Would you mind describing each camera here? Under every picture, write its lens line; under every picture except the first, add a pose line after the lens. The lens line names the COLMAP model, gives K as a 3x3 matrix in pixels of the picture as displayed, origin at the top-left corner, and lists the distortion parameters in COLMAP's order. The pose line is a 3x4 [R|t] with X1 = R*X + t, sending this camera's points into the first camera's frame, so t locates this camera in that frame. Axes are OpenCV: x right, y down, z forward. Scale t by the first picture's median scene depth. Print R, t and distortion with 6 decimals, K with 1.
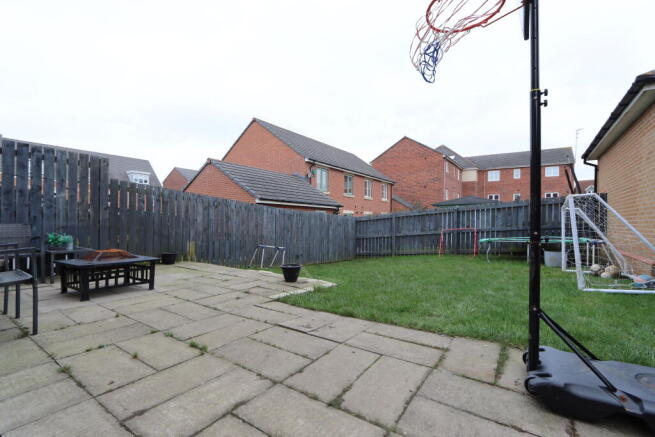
lens RADIAL K [[303.9, 0, 325.4], [0, 303.9, 219.2], [0, 0, 1]] dist [-0.016949, 0.000990]
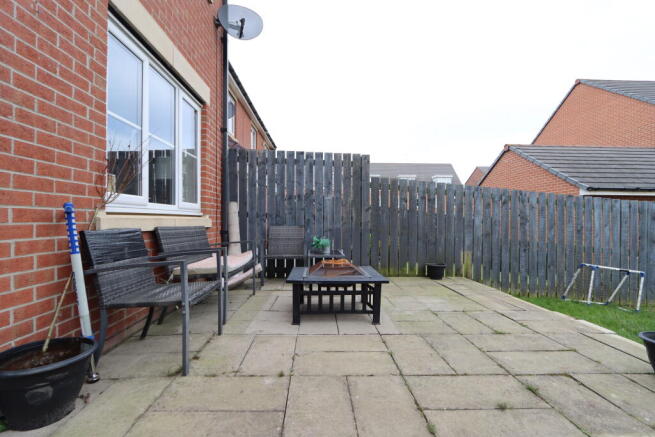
lens RADIAL K [[303.9, 0, 323.1], [0, 303.9, 220.7], [0, 0, 1]] dist [-0.016949, 0.000990]
pose [[0.585955, -0.004975, -0.810328, -0.044133], [0.006041, 0.999980, -0.001770, -0.001405], [0.810321, -0.003858, 0.585973, 0.262805]]
